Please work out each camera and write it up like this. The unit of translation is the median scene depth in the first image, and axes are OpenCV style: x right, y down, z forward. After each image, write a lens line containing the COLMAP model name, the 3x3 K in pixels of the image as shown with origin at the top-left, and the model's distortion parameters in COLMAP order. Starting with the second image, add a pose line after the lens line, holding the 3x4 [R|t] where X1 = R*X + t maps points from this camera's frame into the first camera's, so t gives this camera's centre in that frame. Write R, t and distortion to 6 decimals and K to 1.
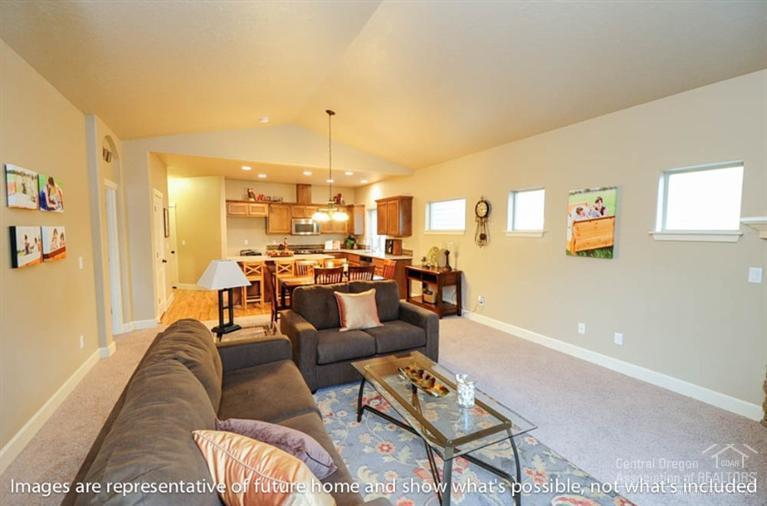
lens RADIAL K [[315.5, 0, 383.5], [0, 315.5, 253.0], [0, 0, 1]] dist [-0.001968, -0.000067]
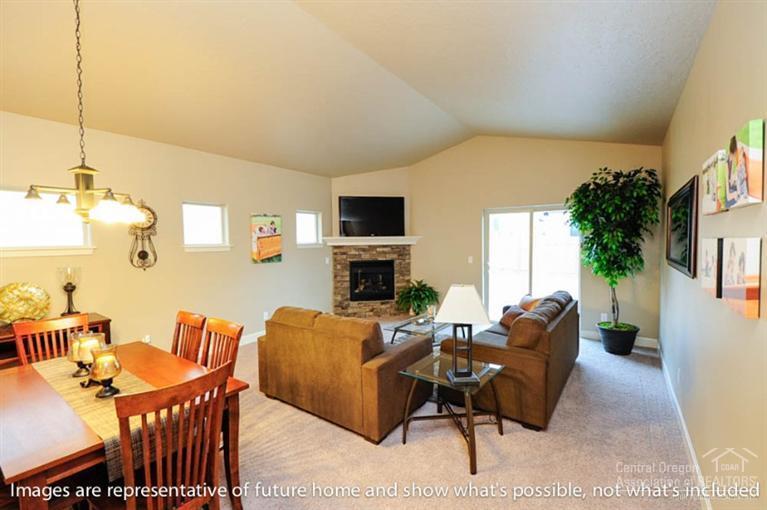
lens RADIAL K [[343.4, 0, 383.5], [0, 343.4, 255.0], [0, 0, 1]] dist [-0.001792, -0.000338]
pose [[-0.441710, -0.041118, 0.896215, -0.588685], [0.070707, 0.994246, 0.080465, -0.067326], [-0.894367, 0.098911, -0.436262, 0.751940]]
